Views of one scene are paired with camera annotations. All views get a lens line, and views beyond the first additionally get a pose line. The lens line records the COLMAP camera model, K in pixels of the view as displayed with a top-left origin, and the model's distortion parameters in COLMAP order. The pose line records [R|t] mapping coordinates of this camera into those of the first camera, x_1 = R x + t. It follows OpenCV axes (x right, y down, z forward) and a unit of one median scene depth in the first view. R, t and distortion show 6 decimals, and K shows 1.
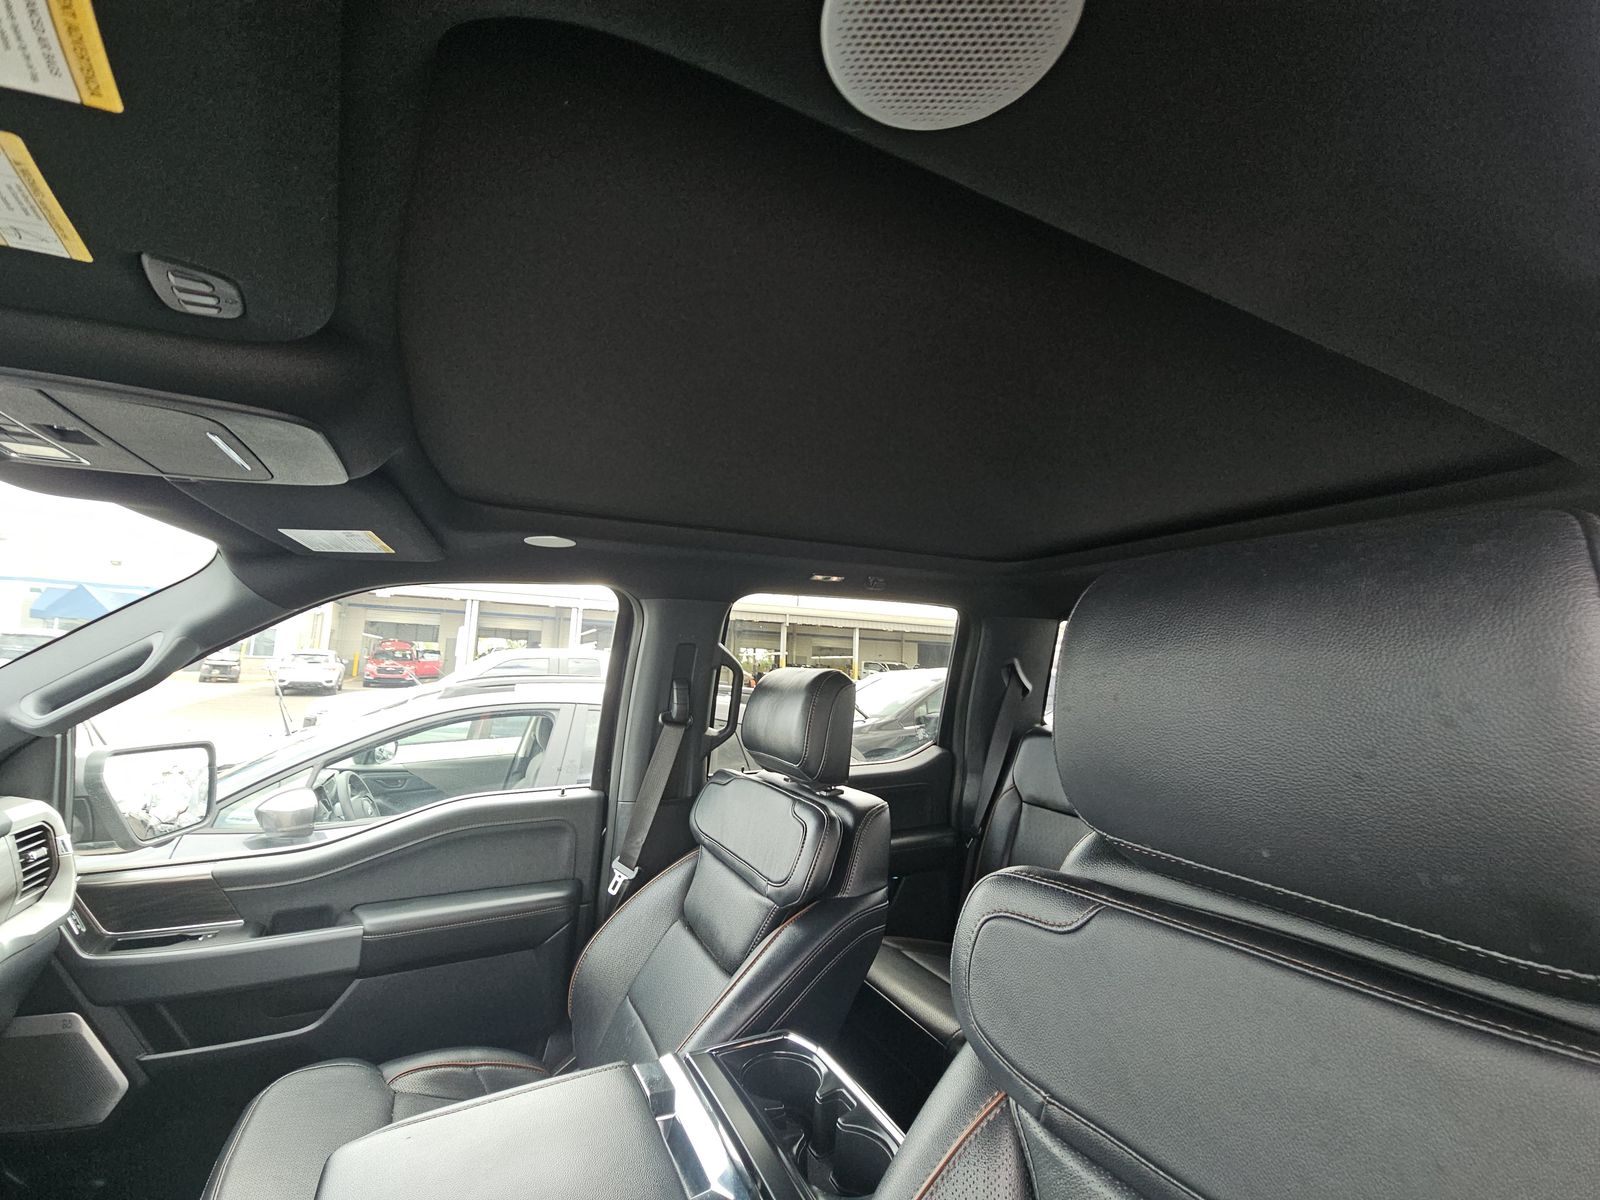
lens RADIAL K [[654.5, 0, 800.0], [0, 654.5, 600.0], [0, 0, 1]] dist [0.016362, -0.013668]
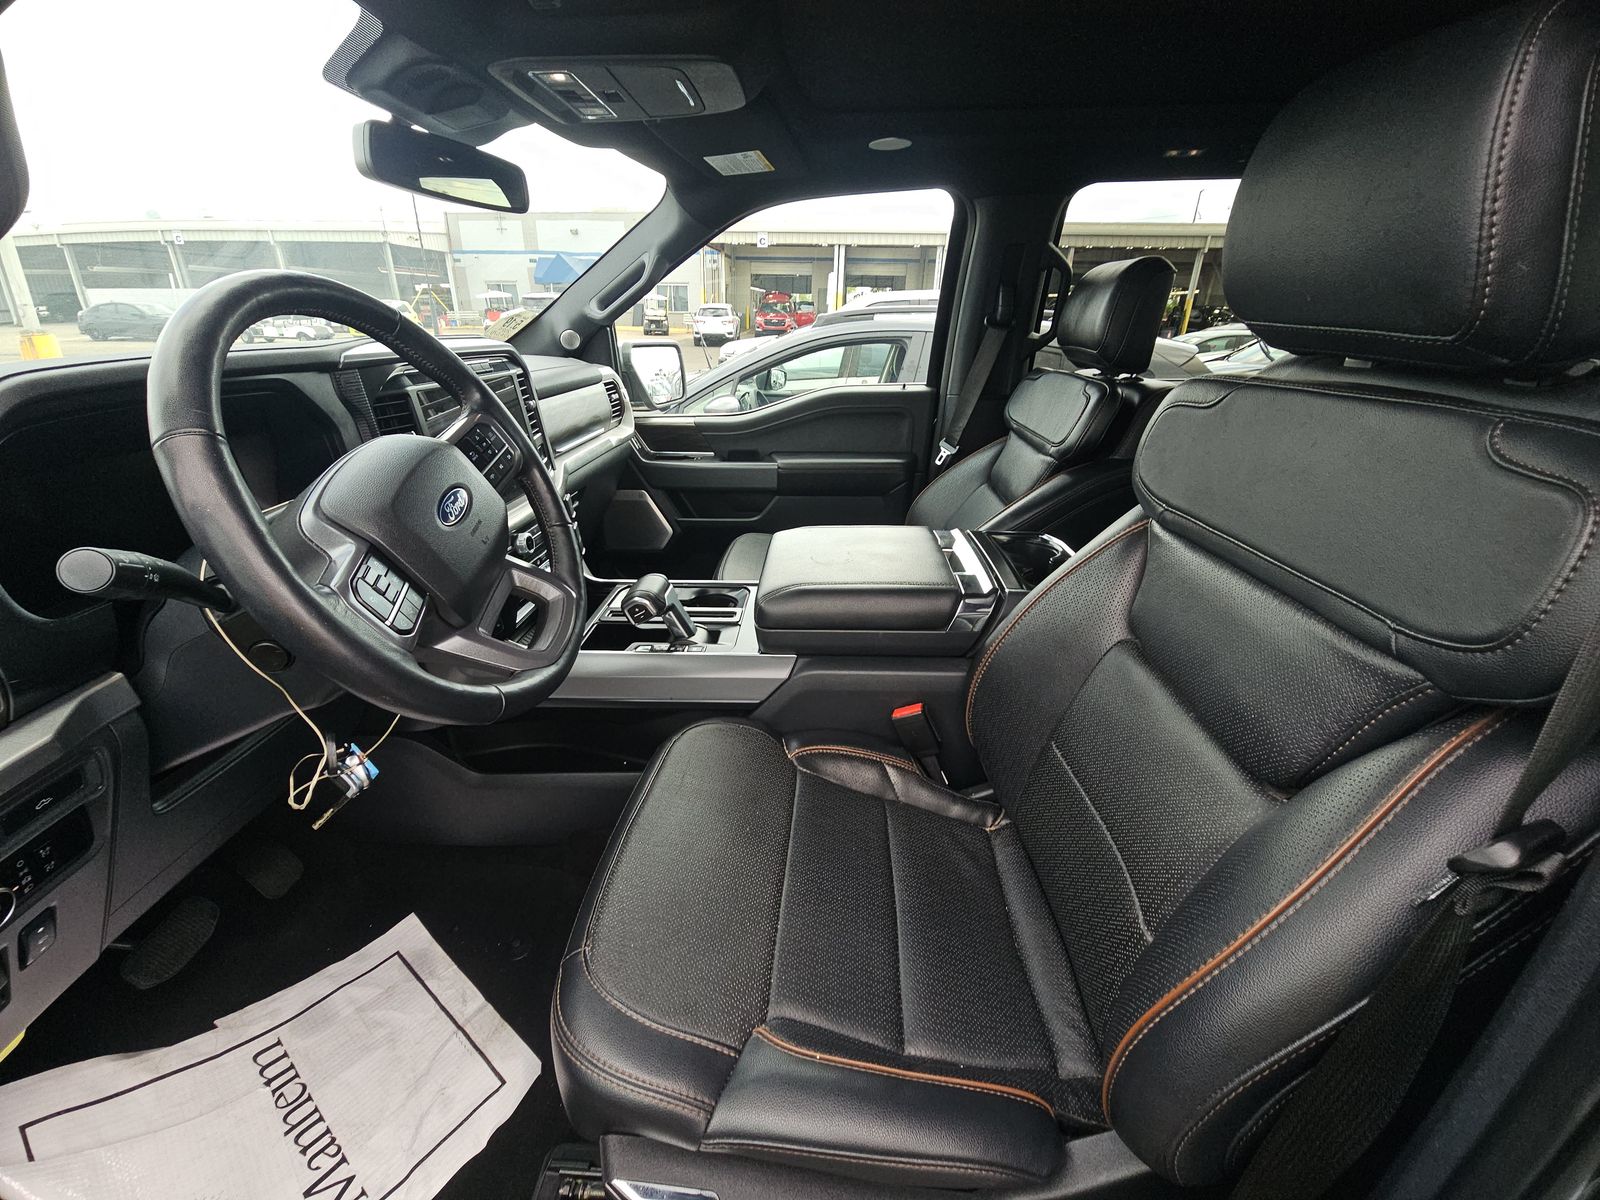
lens RADIAL K [[661.0, 0, 791.3], [0, 661.0, 597.2], [0, 0, 1]] dist [0.000819, -0.005517]
pose [[0.861965, 0.179149, -0.474259, 0.149353], [0.072726, 0.882111, 0.465393, 0.057305], [0.501724, -0.435643, 0.747321, -0.270589]]
